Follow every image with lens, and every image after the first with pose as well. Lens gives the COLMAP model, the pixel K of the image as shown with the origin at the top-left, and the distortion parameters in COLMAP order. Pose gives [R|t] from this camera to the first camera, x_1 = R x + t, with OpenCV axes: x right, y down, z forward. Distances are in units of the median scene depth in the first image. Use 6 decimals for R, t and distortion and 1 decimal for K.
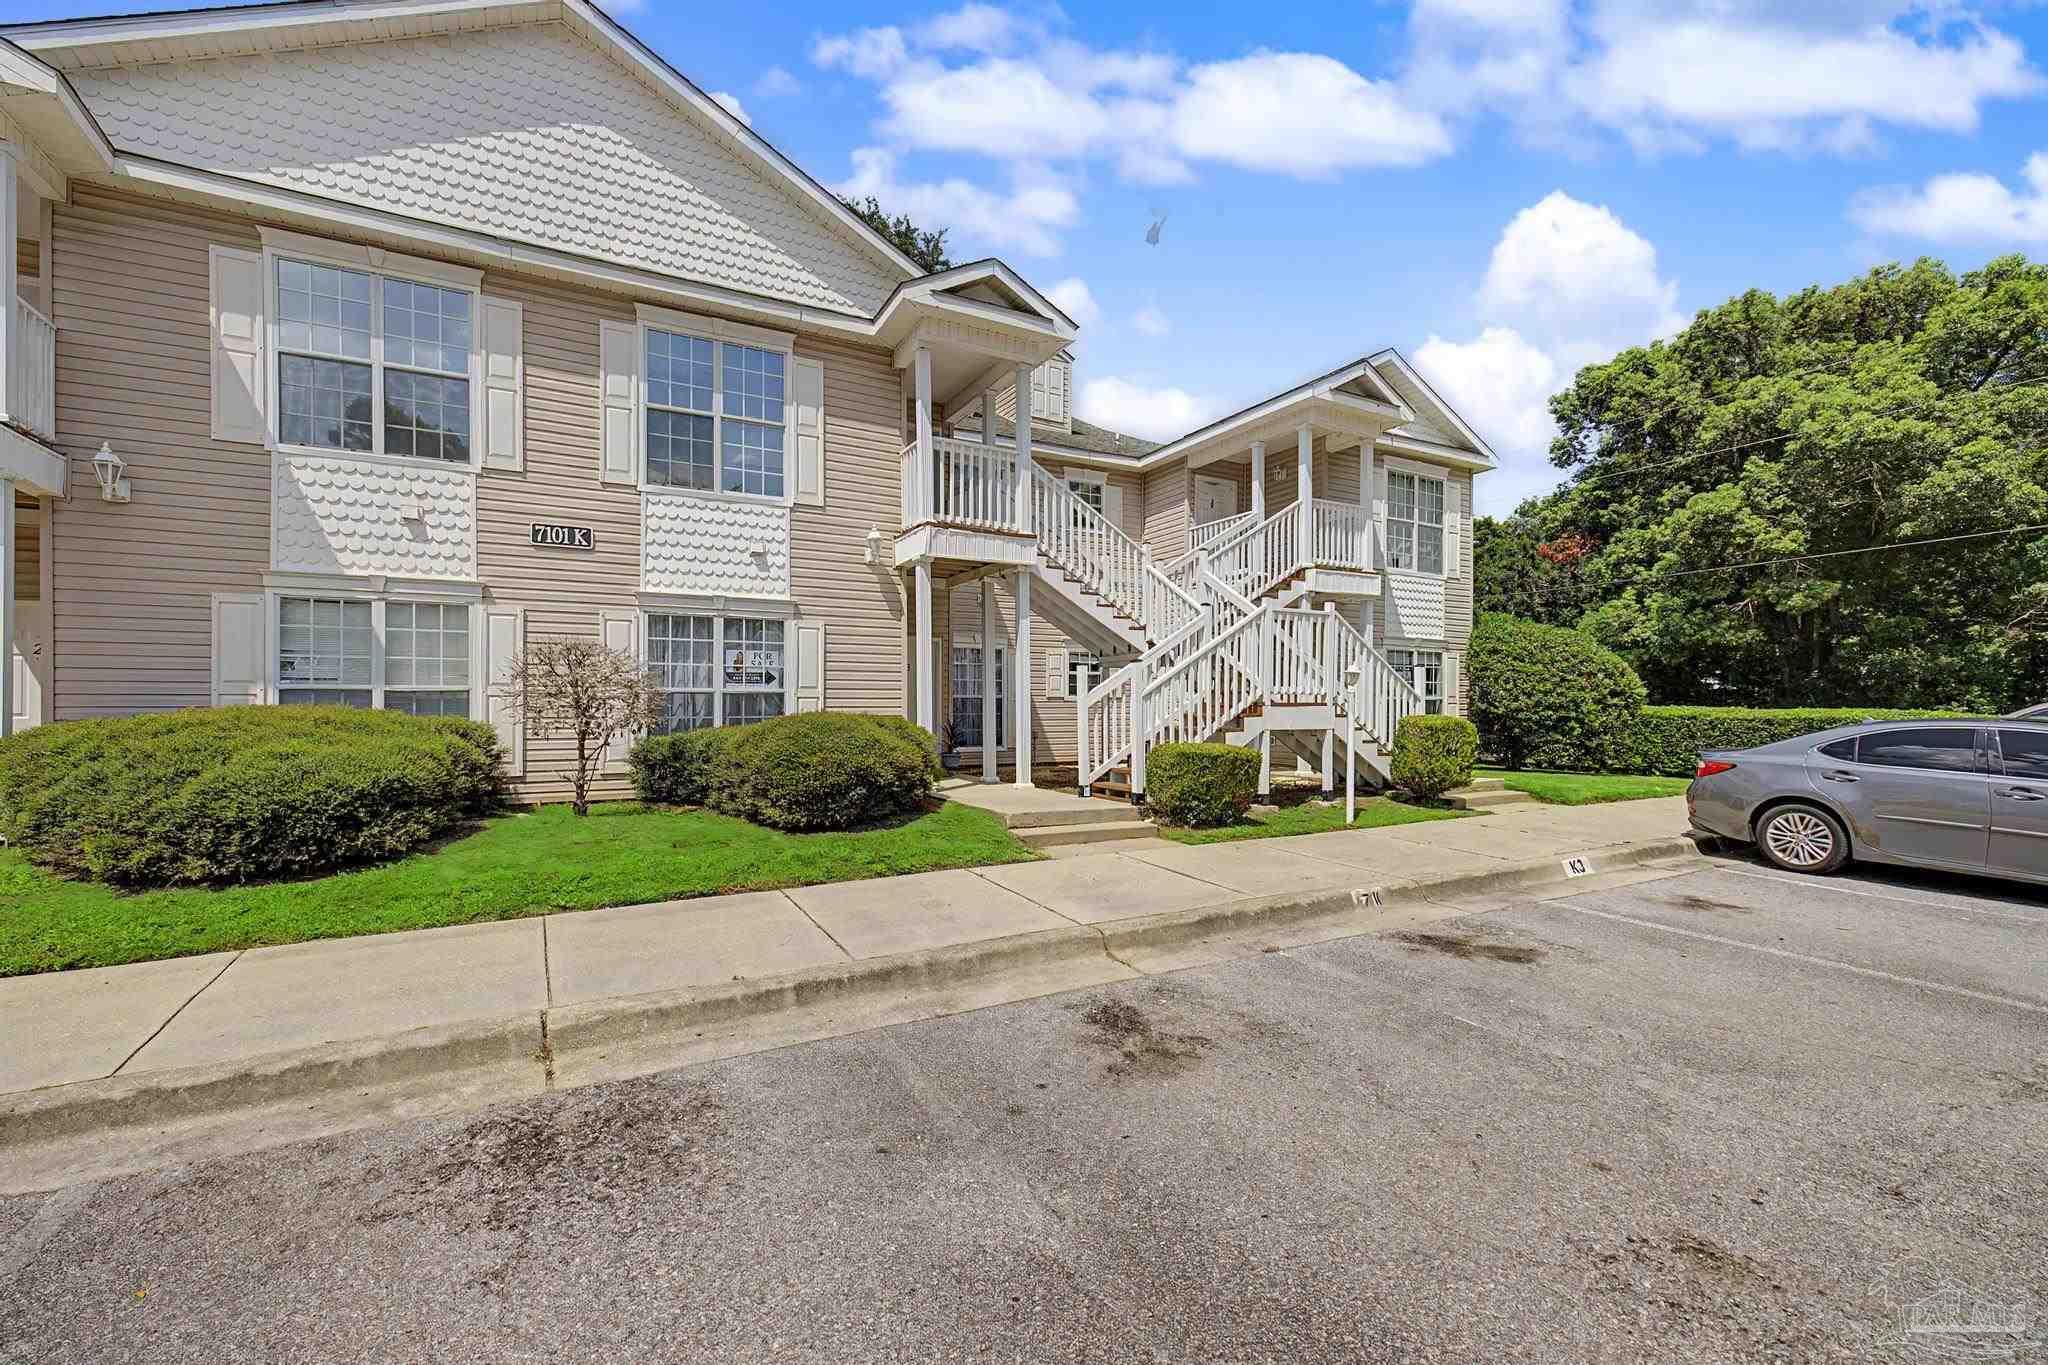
lens RADIAL K [[866.2, 0, 1022.3], [0, 866.2, 692.6], [0, 0, 1]] dist [0.004670, -0.000444]
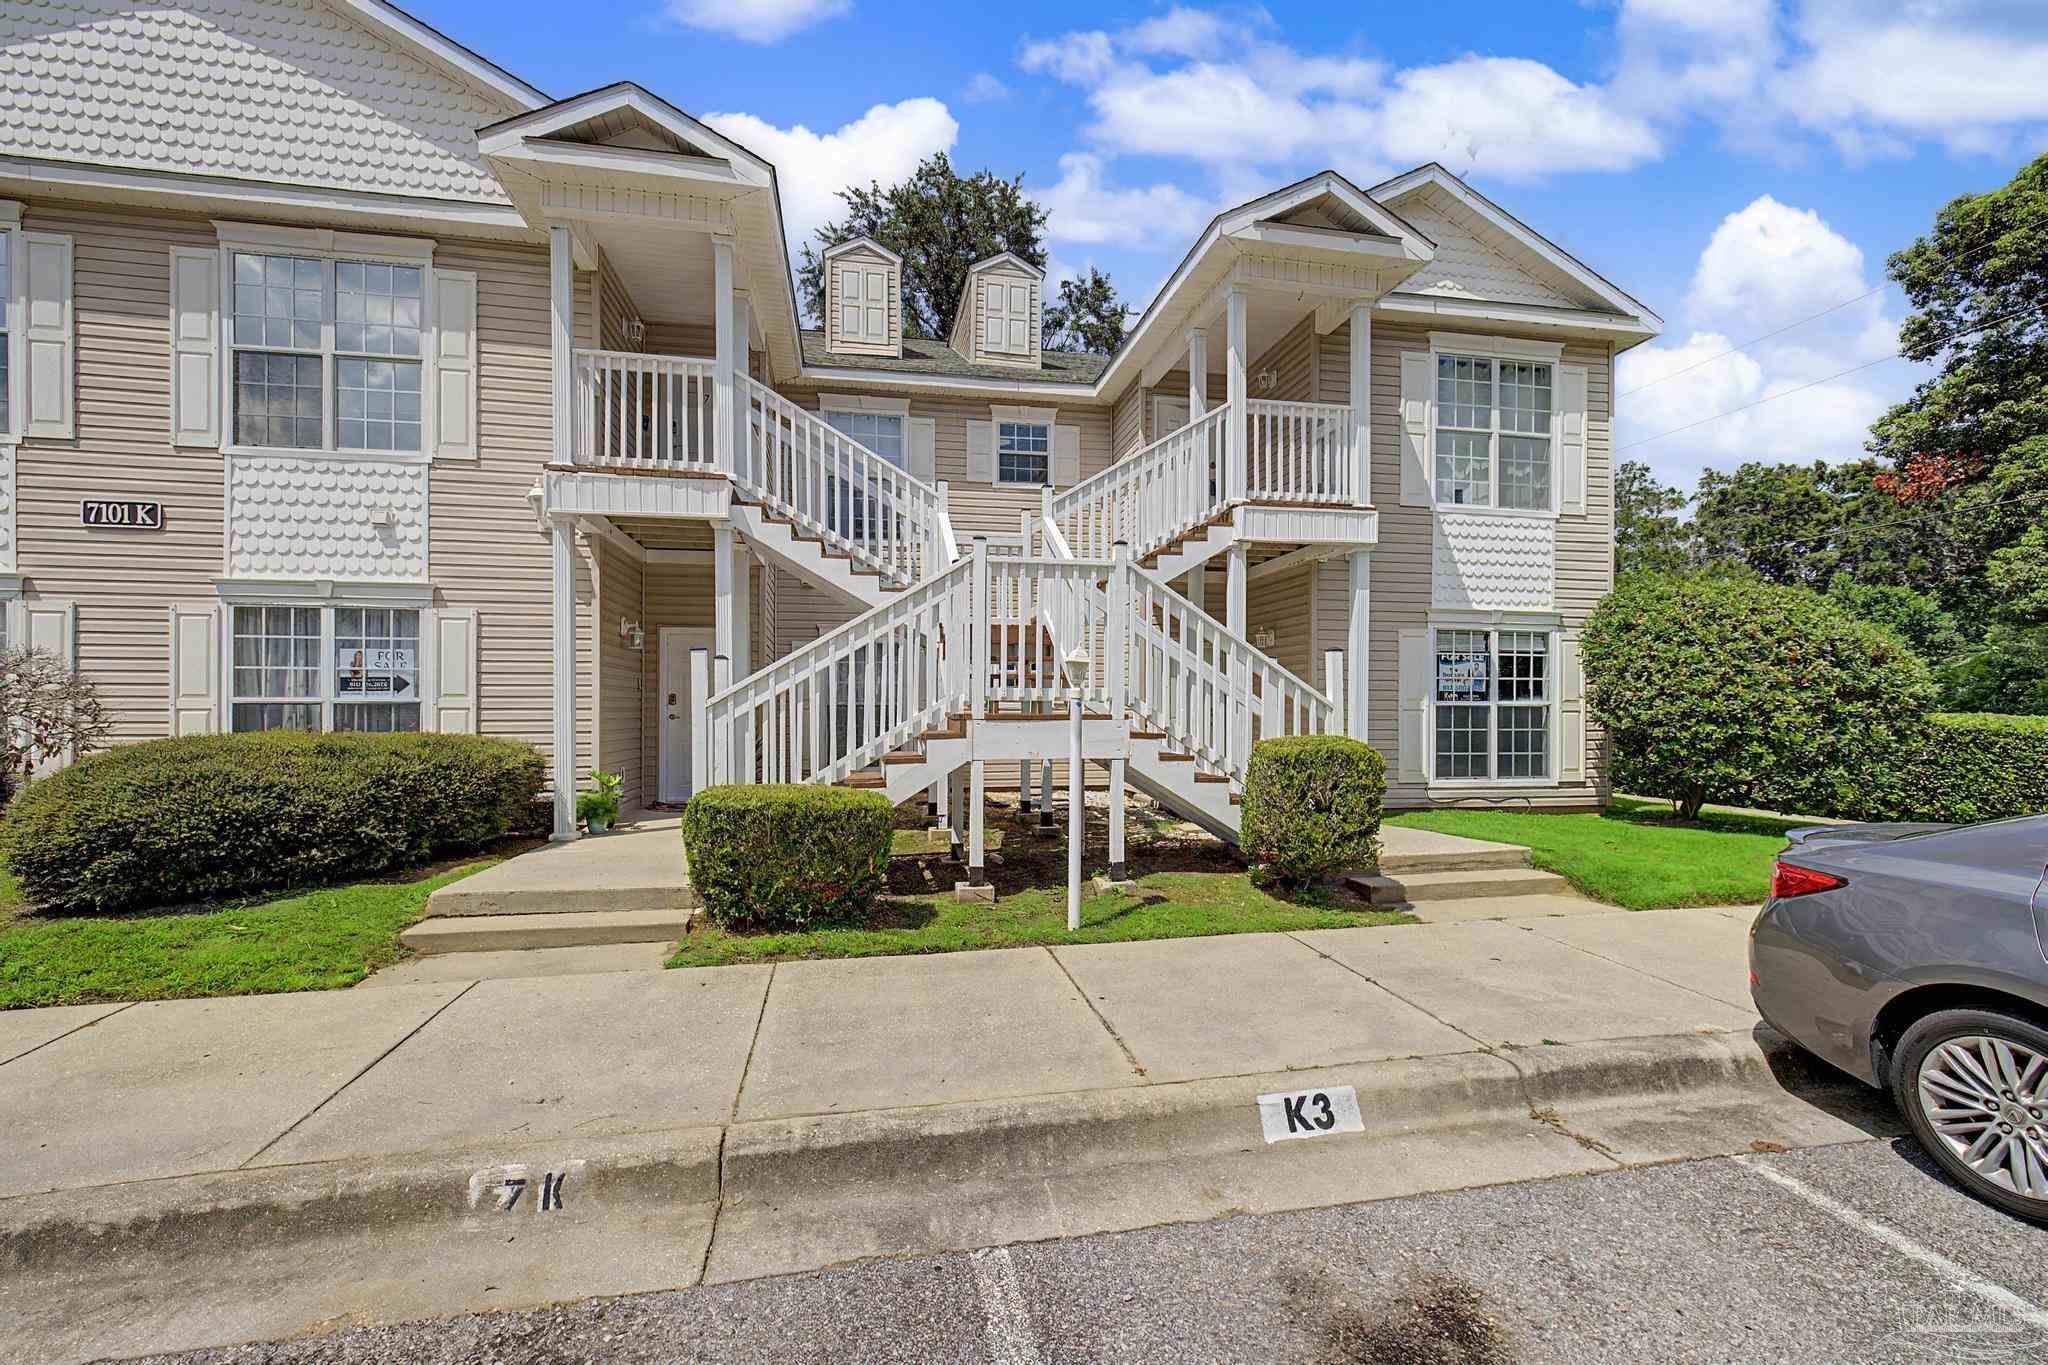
lens RADIAL K [[866.2, 0, 1026.7], [0, 866.2, 699.3], [0, 0, 1]] dist [0.004670, -0.000444]
pose [[0.953392, -0.006119, -0.301673, 0.483146], [0.006914, 0.999975, 0.001565, -0.000387], [0.301656, -0.003578, 0.953410, 0.425822]]
